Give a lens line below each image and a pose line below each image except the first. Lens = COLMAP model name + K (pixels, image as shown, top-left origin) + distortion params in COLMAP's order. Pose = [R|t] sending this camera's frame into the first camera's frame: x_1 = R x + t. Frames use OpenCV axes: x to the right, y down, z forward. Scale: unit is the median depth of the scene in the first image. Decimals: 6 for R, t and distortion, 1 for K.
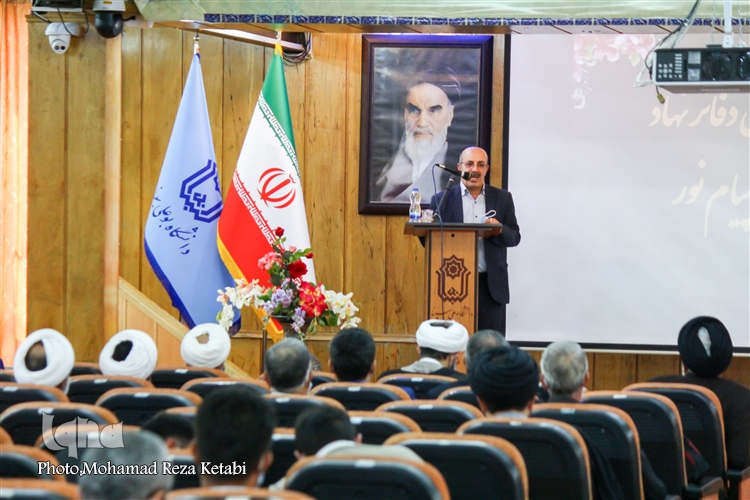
lens RADIAL K [[3900.8, 0, 316.4], [0, 3900.8, 434.7], [0, 0, 1]] dist [0.398415, 0.000000]
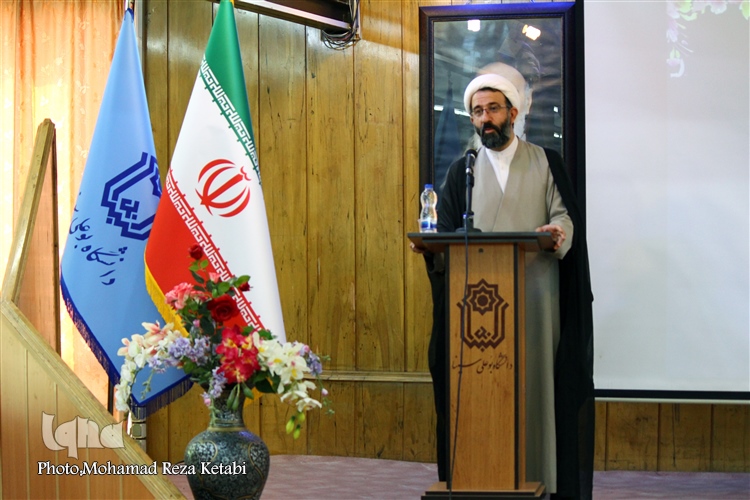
lens RADIAL K [[1970.7, 0, 368.5], [0, 1970.7, 269.3], [0, 0, 1]] dist [-0.437335, 0.000000]
pose [[0.989095, -0.020787, -0.145803, 0.064991], [0.014524, 0.998931, -0.043889, -0.032778], [0.146560, 0.041293, 0.988340, 0.654843]]
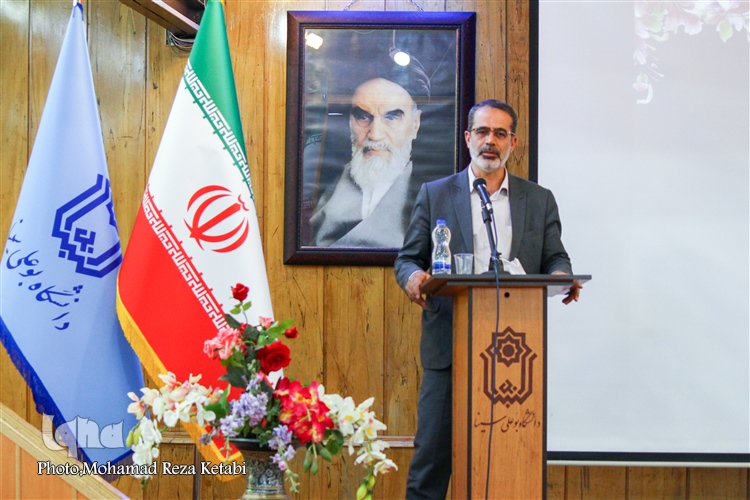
lens RADIAL K [[2422.2, 0, 373.6], [0, 2422.2, 251.1], [0, 0, 1]] dist [-0.479431, 0.000000]
pose [[0.989107, -0.008531, 0.146951, -0.040368], [0.018505, 0.997605, -0.066640, -0.032879], [-0.146031, 0.068634, 0.986896, 0.627681]]
